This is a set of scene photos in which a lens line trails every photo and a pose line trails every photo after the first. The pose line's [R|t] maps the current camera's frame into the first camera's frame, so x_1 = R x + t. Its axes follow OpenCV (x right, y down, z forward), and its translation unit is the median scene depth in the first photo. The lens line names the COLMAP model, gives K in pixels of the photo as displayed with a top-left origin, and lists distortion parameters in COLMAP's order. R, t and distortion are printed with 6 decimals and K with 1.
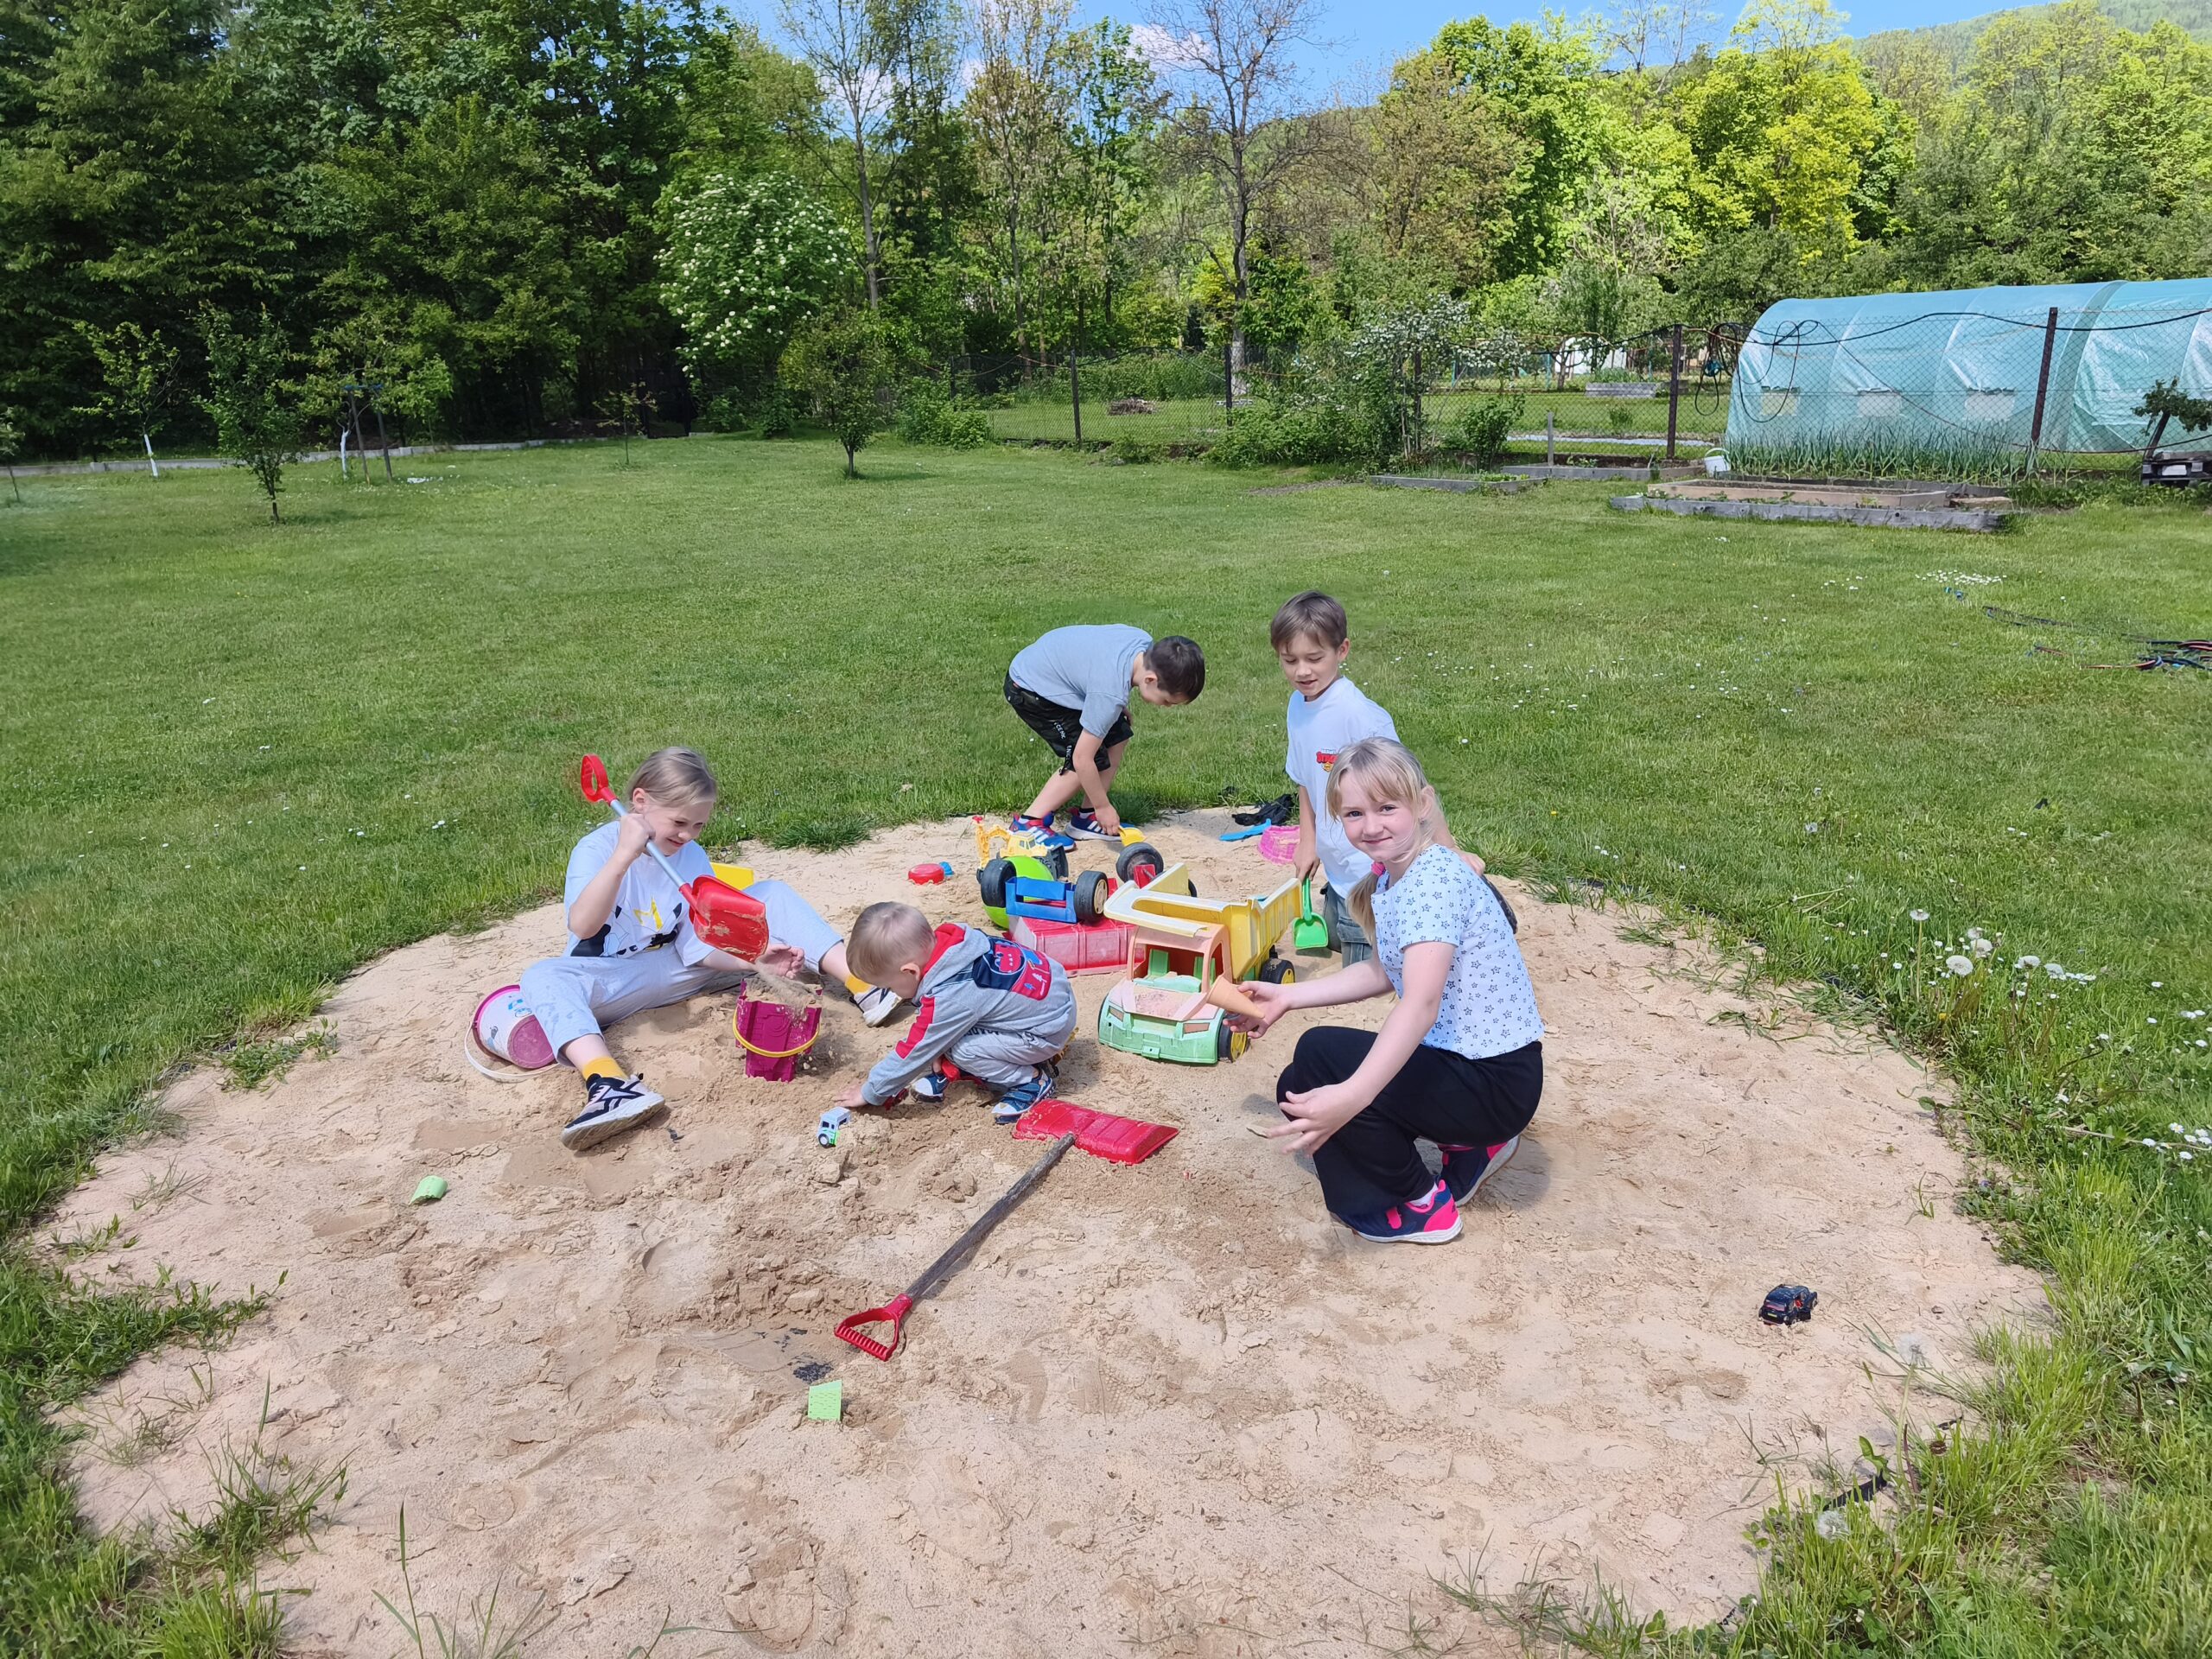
lens RADIAL K [[1472.3, 0, 1097.1], [0, 1472.3, 827.0], [0, 0, 1]] dist [0.025299, -0.034751]
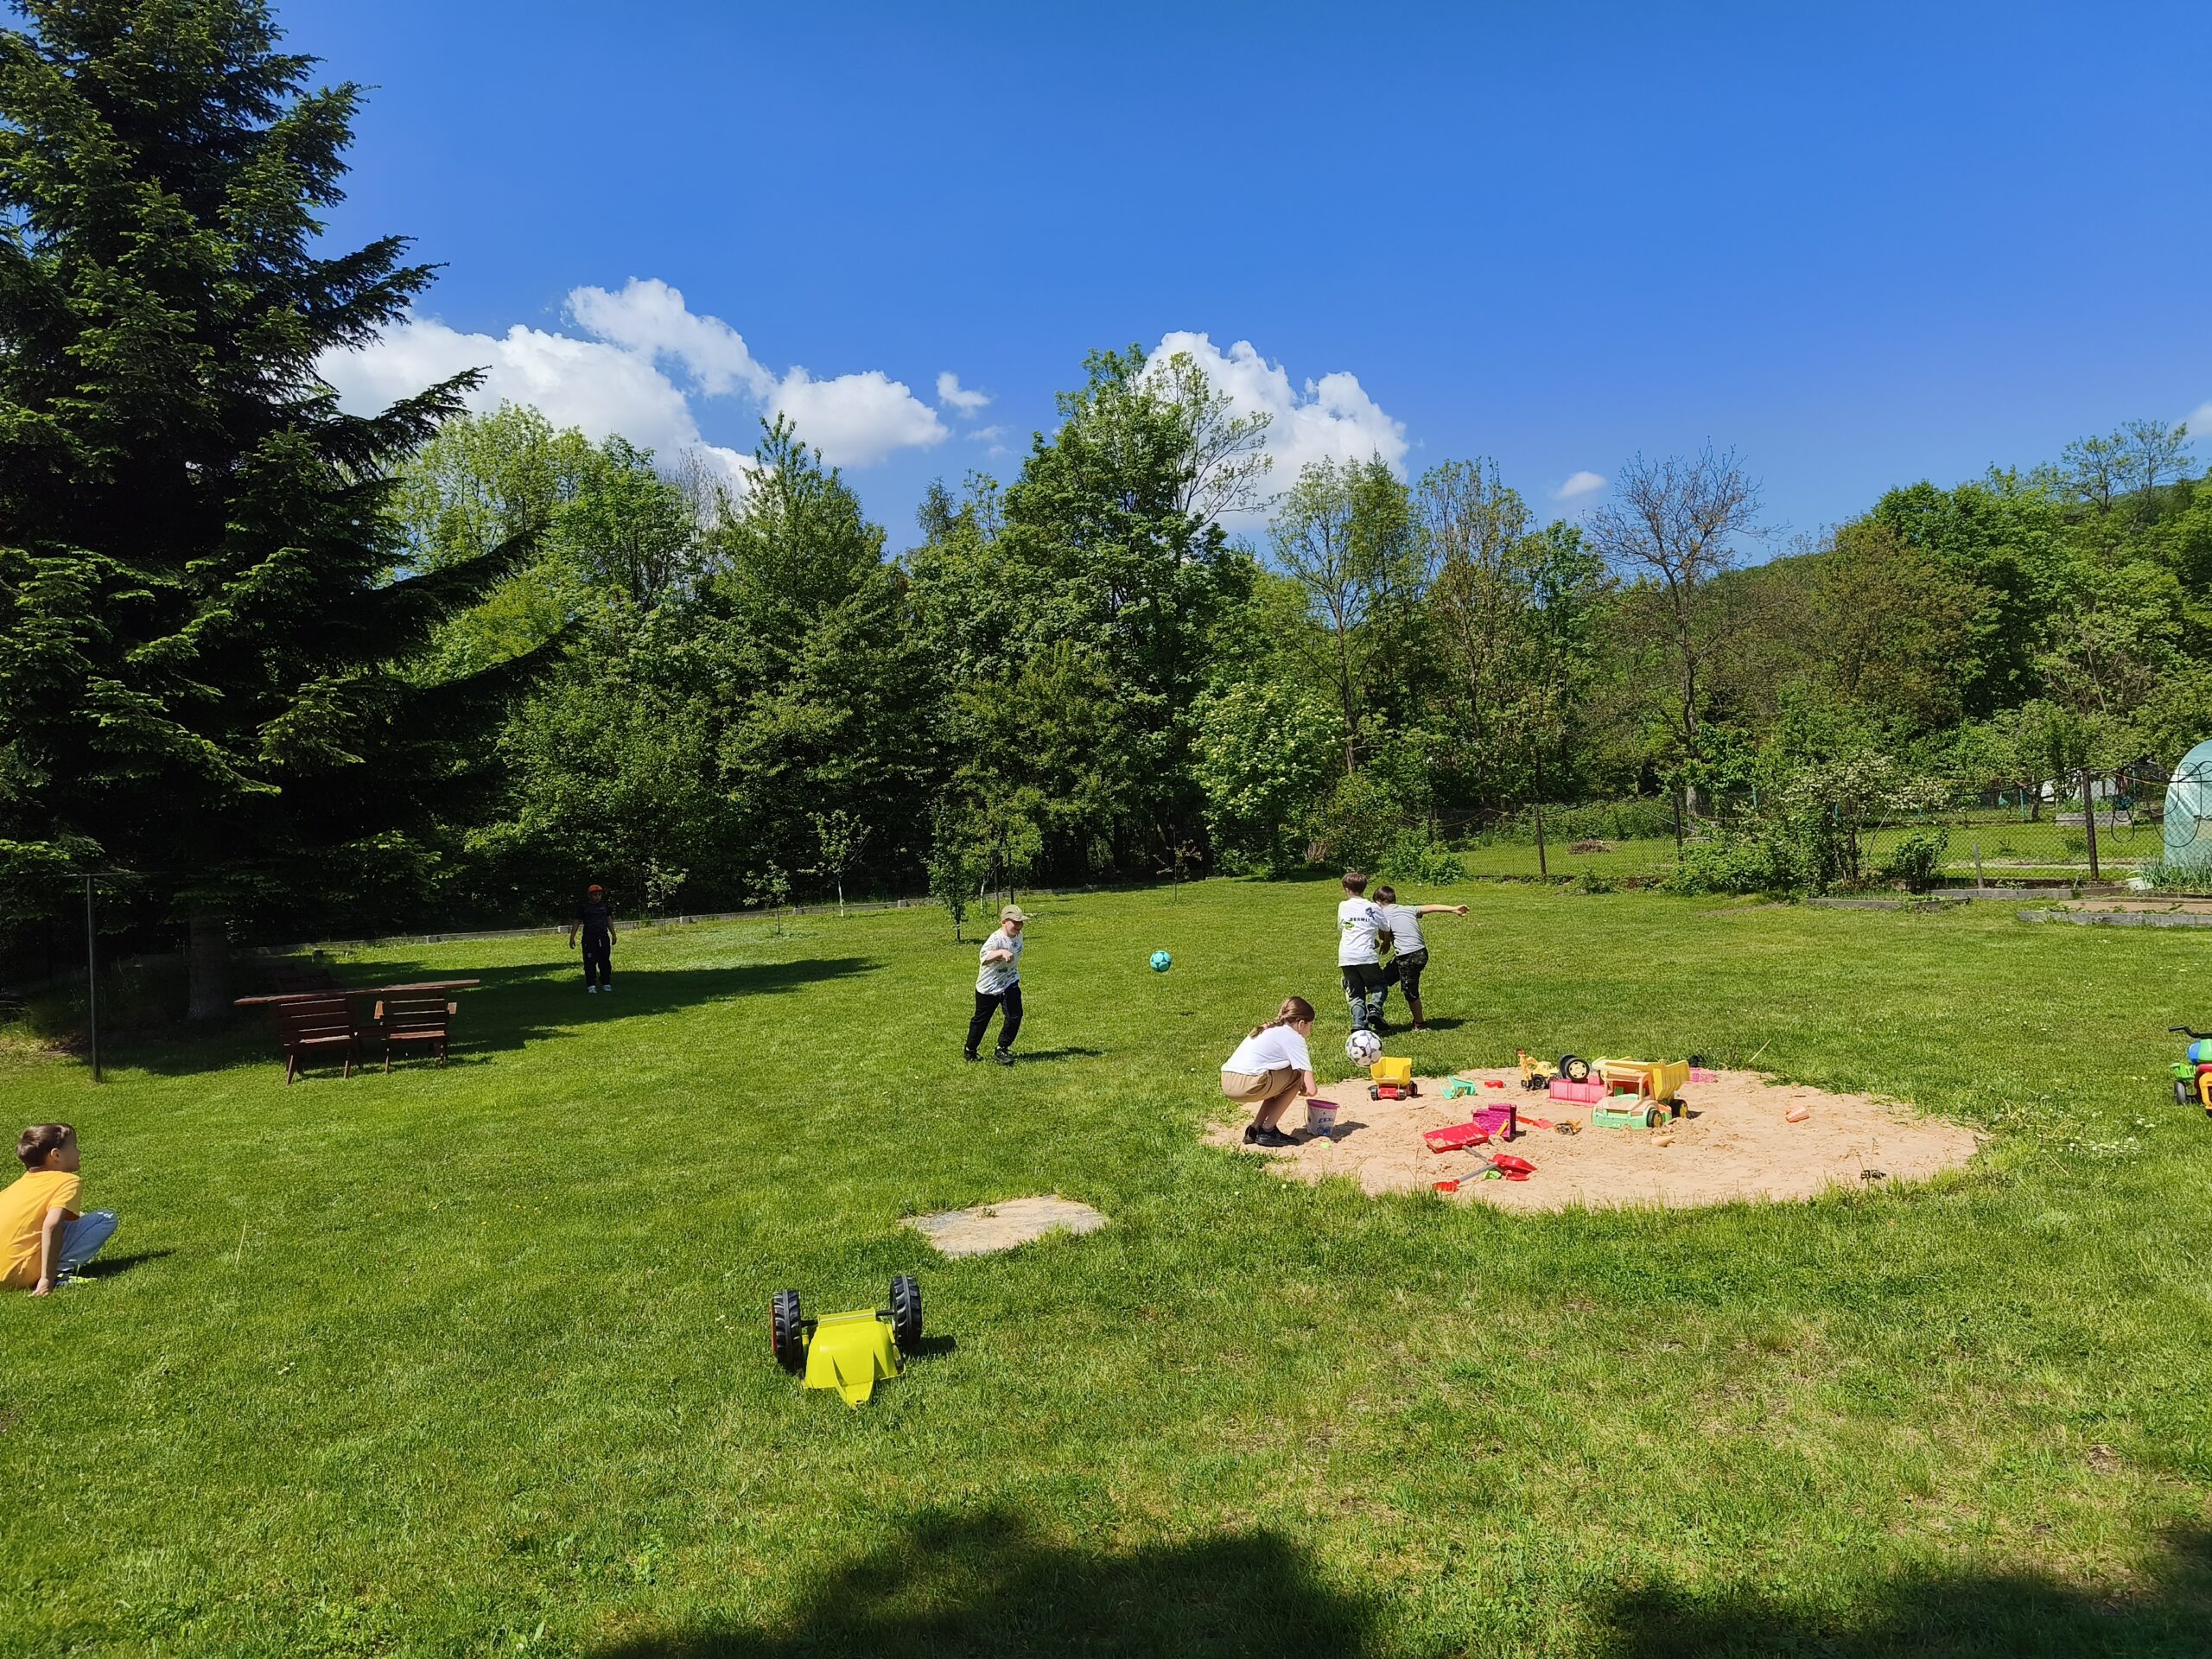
lens RADIAL K [[1472.3, 0, 1097.1], [0, 1472.3, 827.0], [0, 0, 1]] dist [0.025299, -0.034751]
pose [[0.955087, -0.030792, -0.294721, -0.004948], [-0.056002, 0.957907, -0.281563, 0.044794], [0.290985, 0.285422, 0.913160, -0.164112]]
